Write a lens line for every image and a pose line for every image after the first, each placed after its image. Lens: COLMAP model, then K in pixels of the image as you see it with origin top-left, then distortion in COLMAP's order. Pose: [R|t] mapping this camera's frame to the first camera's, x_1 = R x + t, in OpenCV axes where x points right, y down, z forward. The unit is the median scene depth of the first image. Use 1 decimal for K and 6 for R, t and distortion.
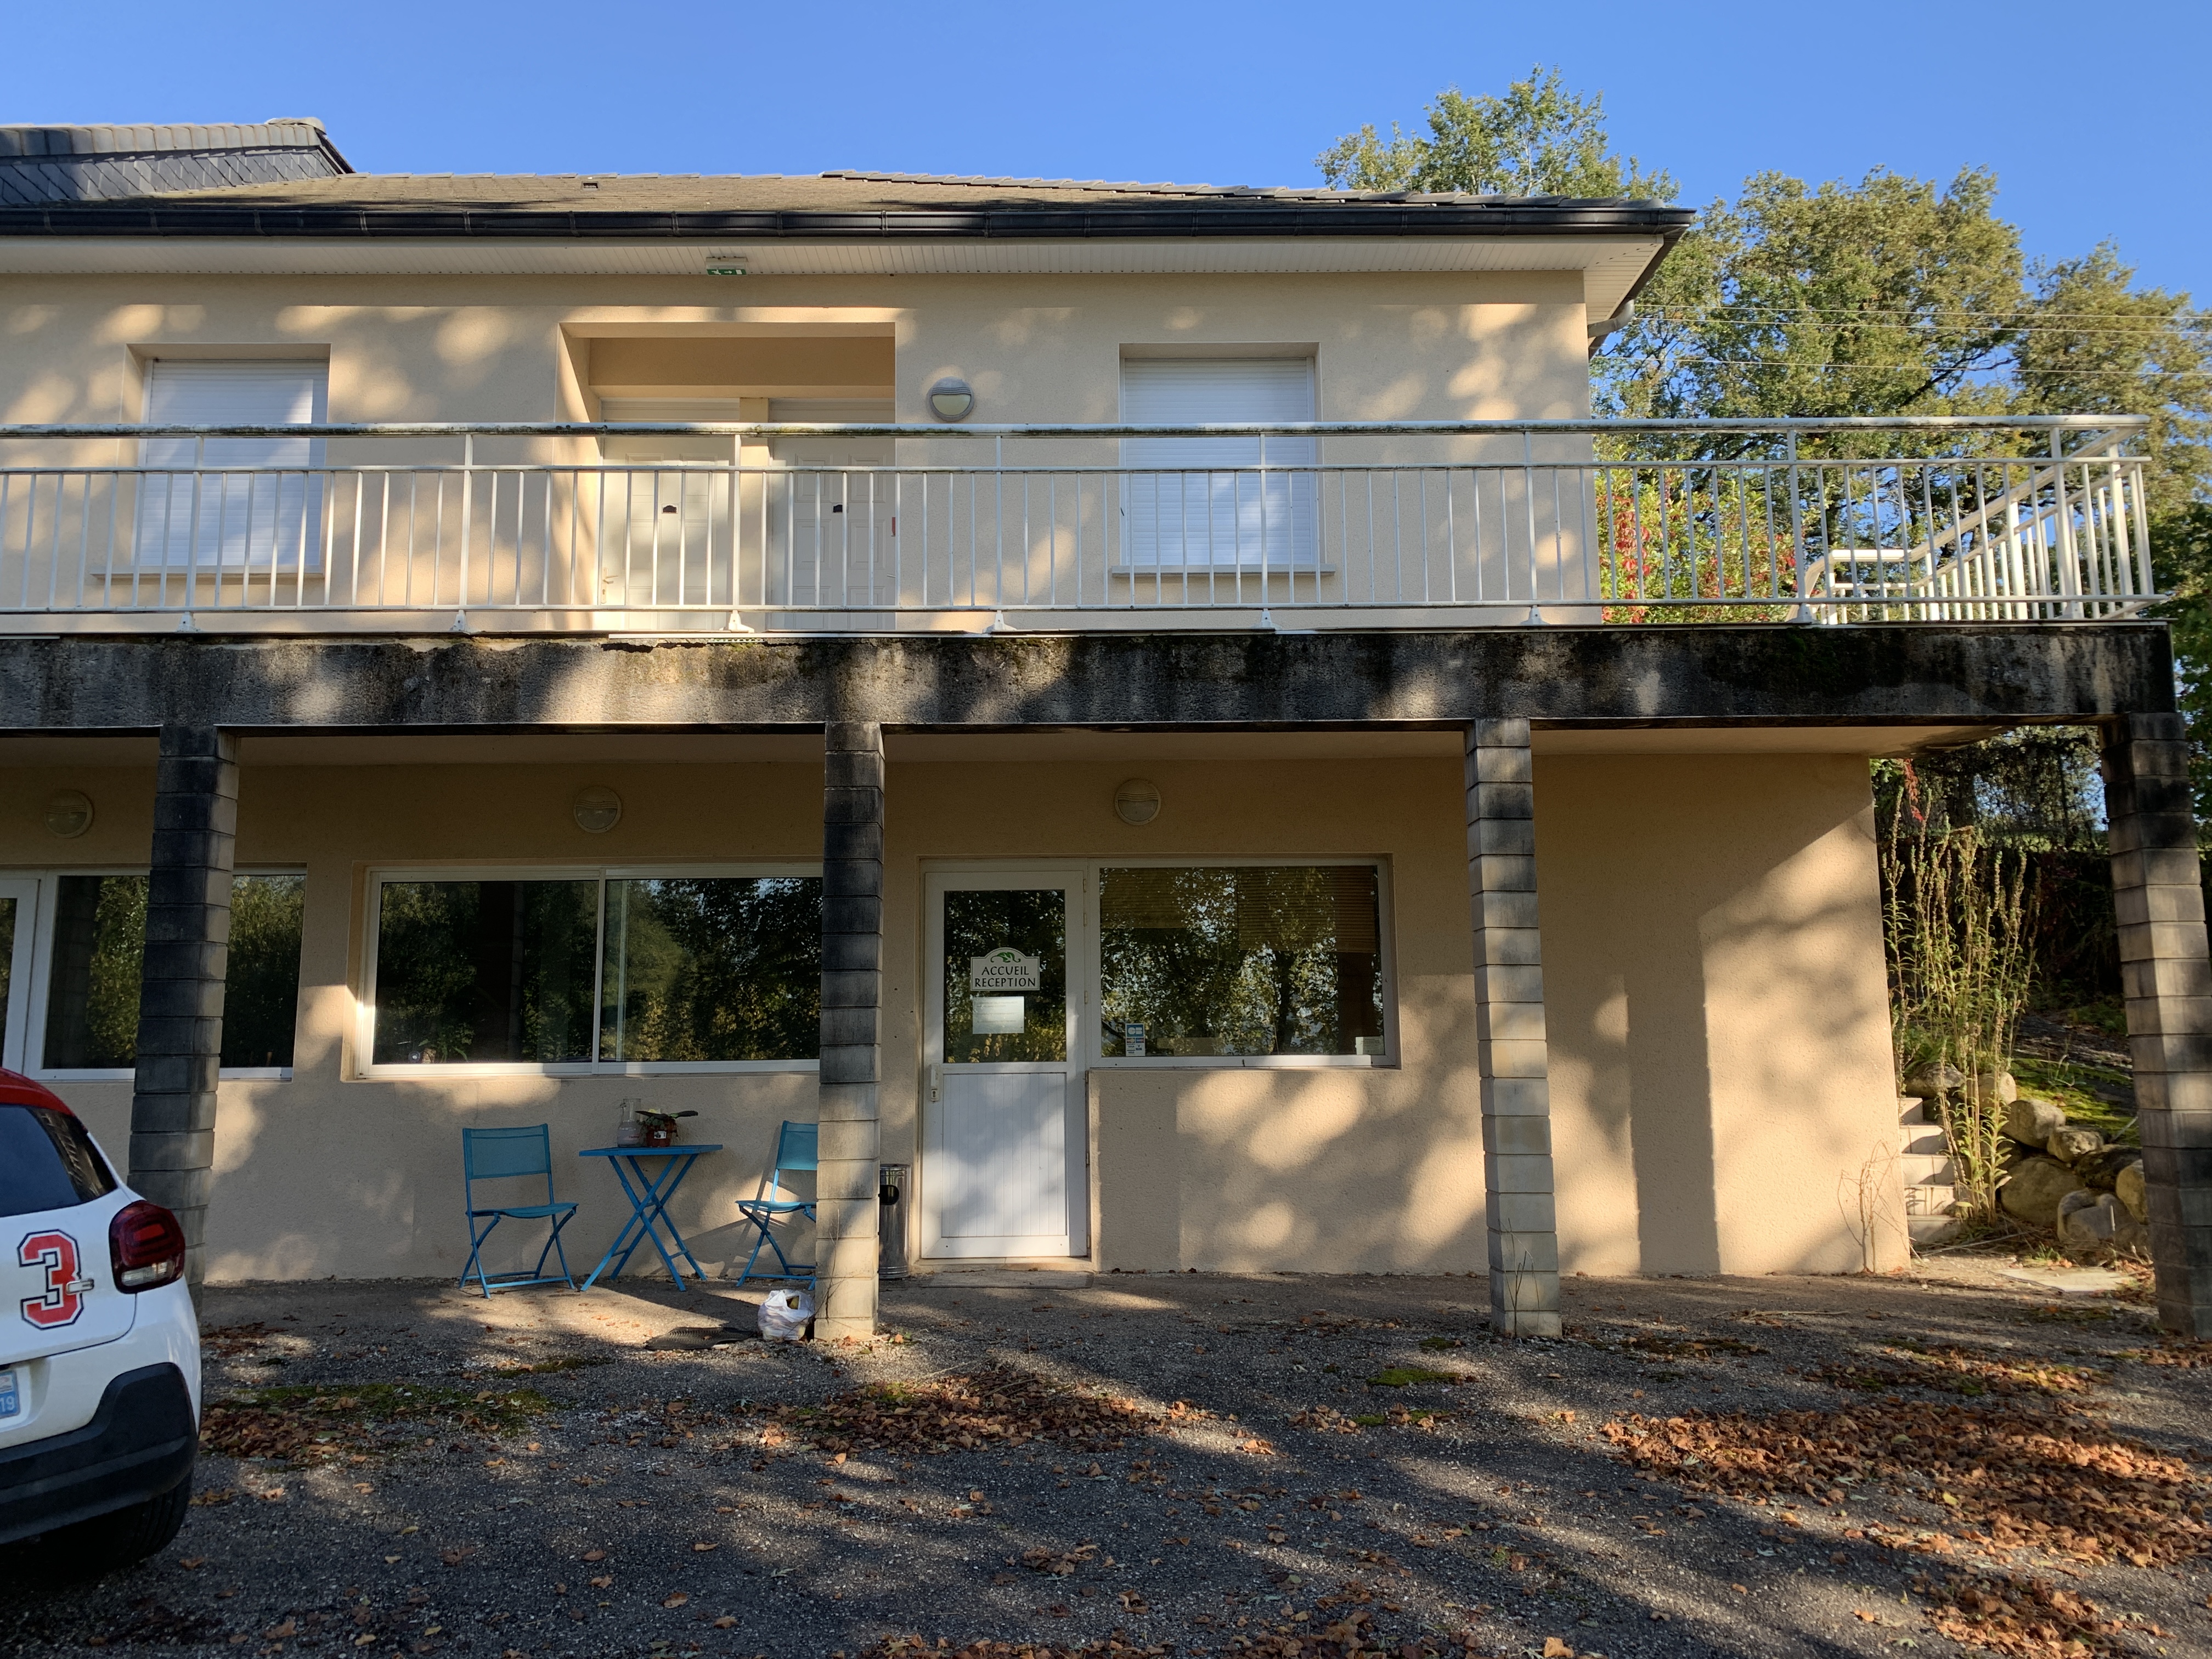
lens RADIAL K [[1666.7, 0, 1106.2], [0, 1666.7, 849.3], [0, 0, 1]] dist [0.020676, -0.036921]
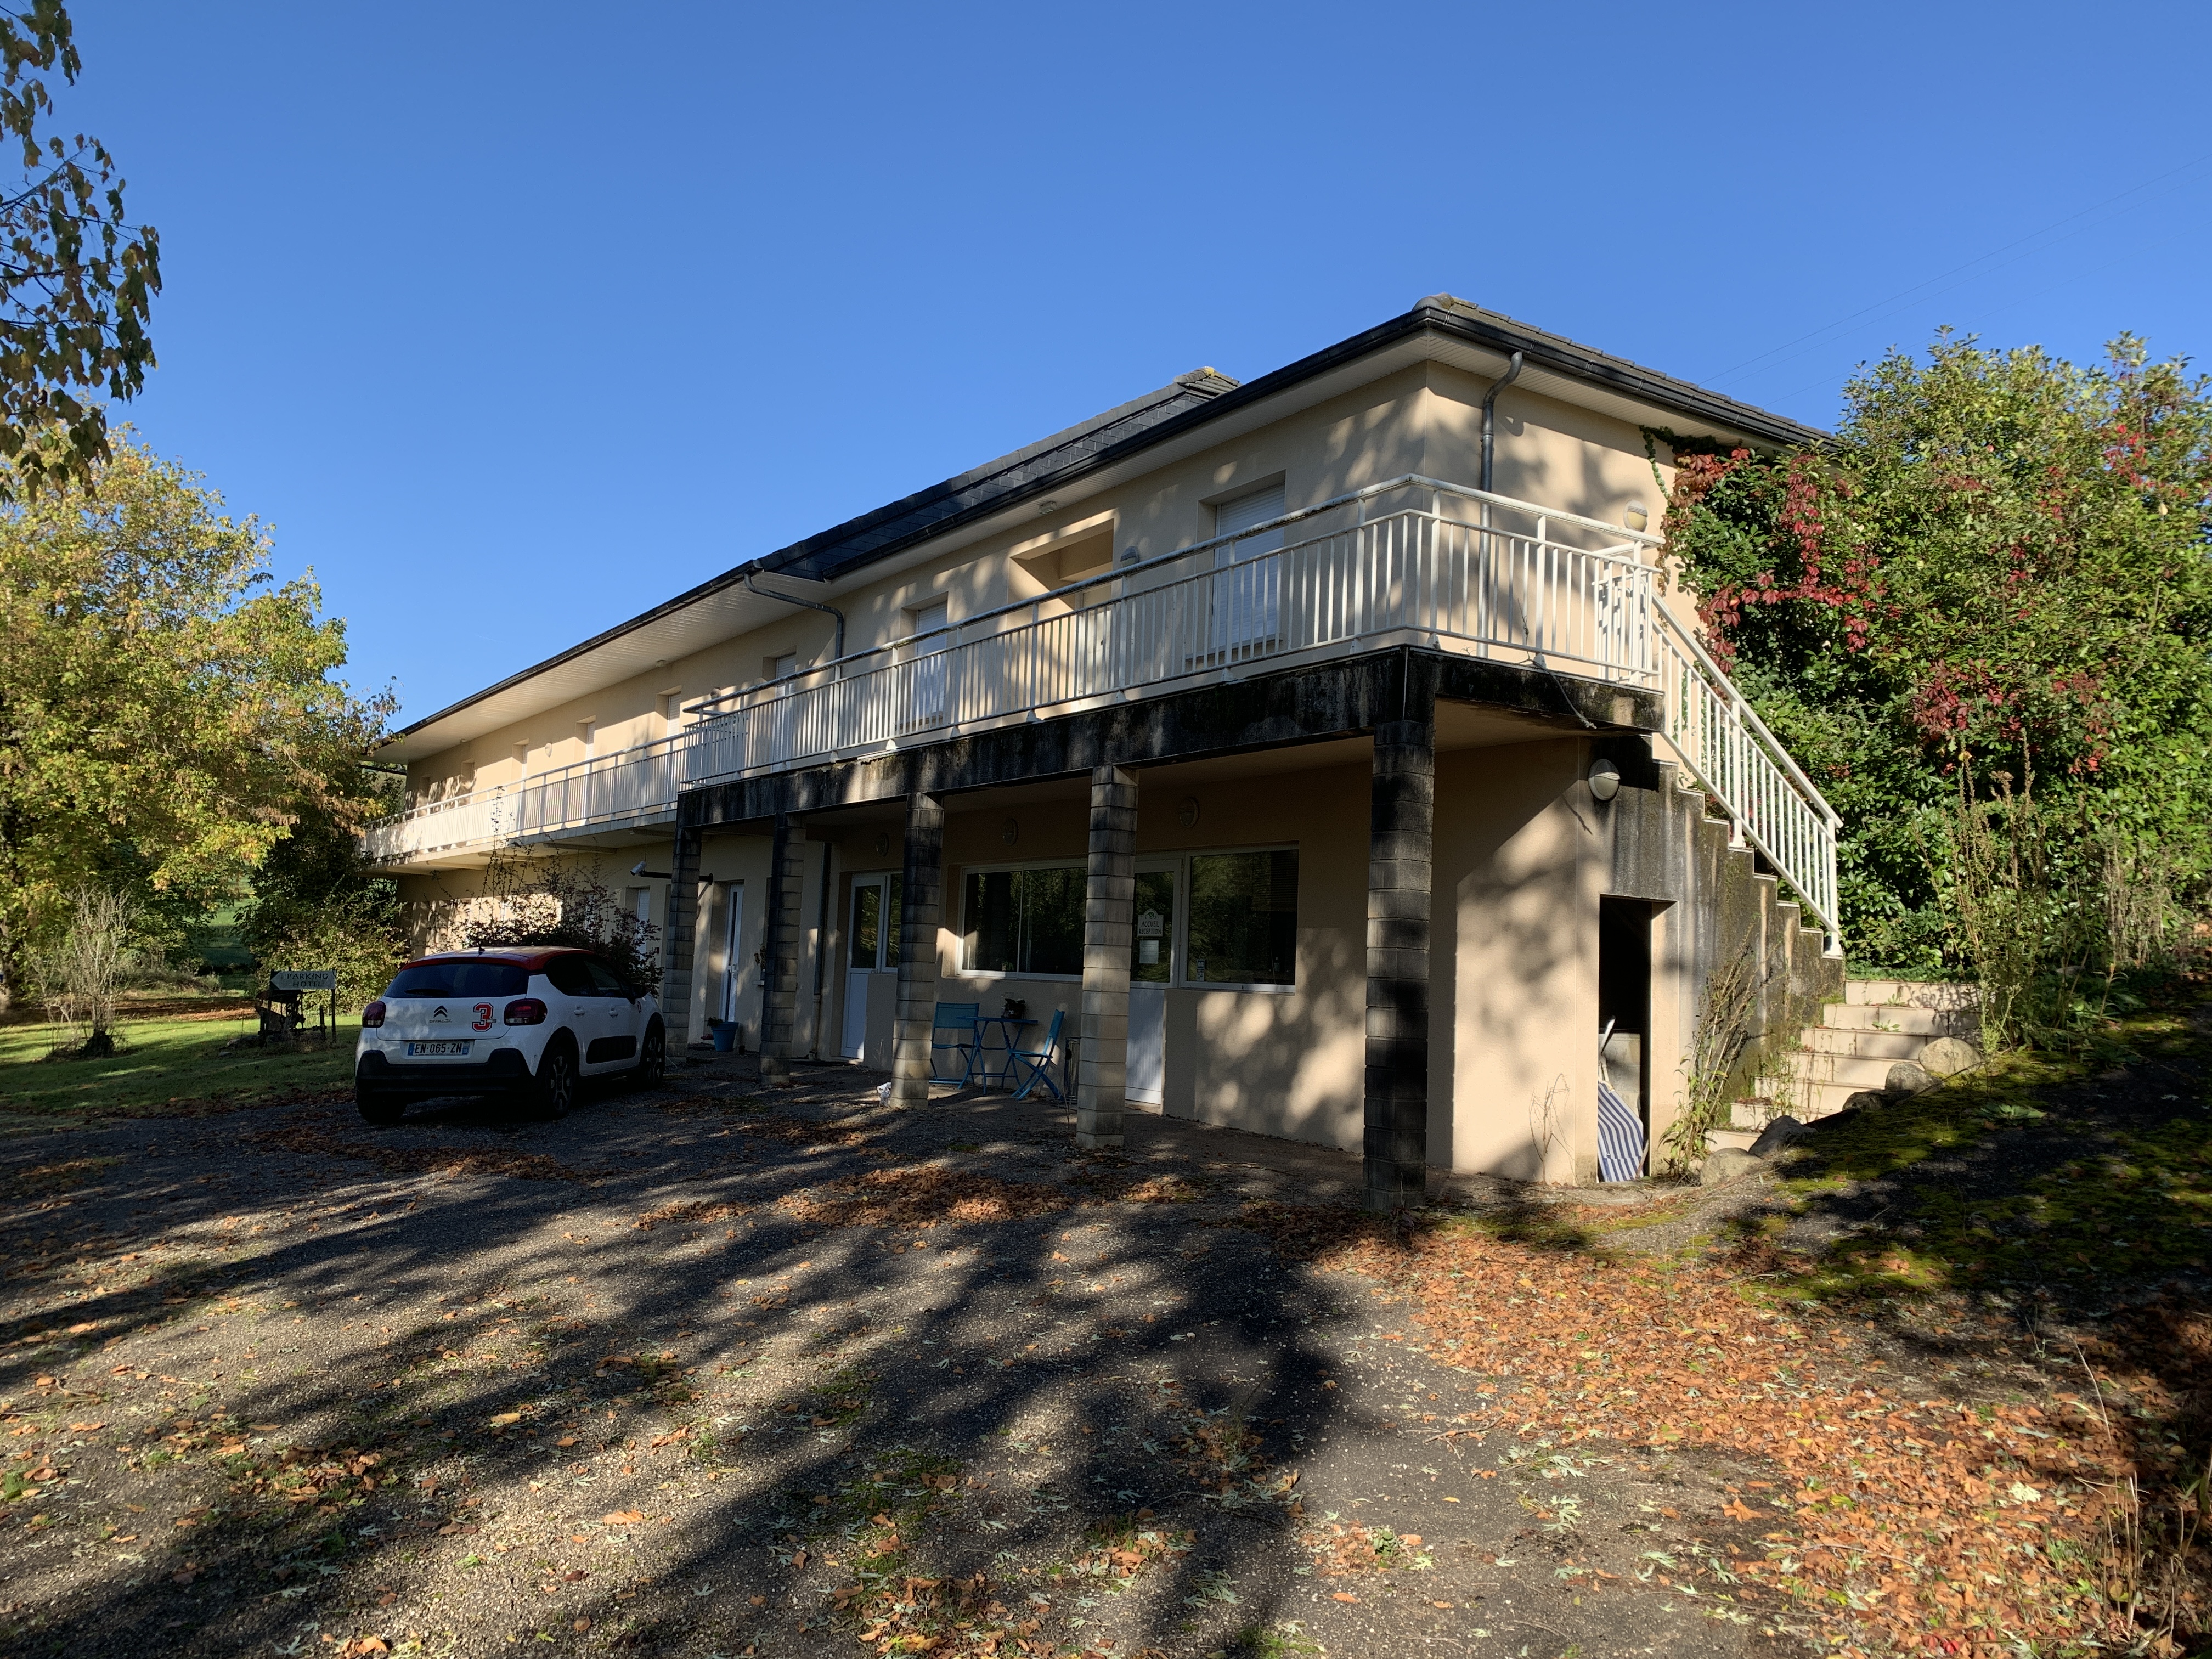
lens RADIAL K [[1666.7, 0, 1104.4], [0, 1666.7, 810.2], [0, 0, 1]] dist [0.020676, -0.036921]
pose [[0.531854, -0.049935, -0.845362, 1.286625], [0.063430, 0.997805, -0.019034, -0.004961], [0.844457, -0.043498, 0.533854, 0.131264]]
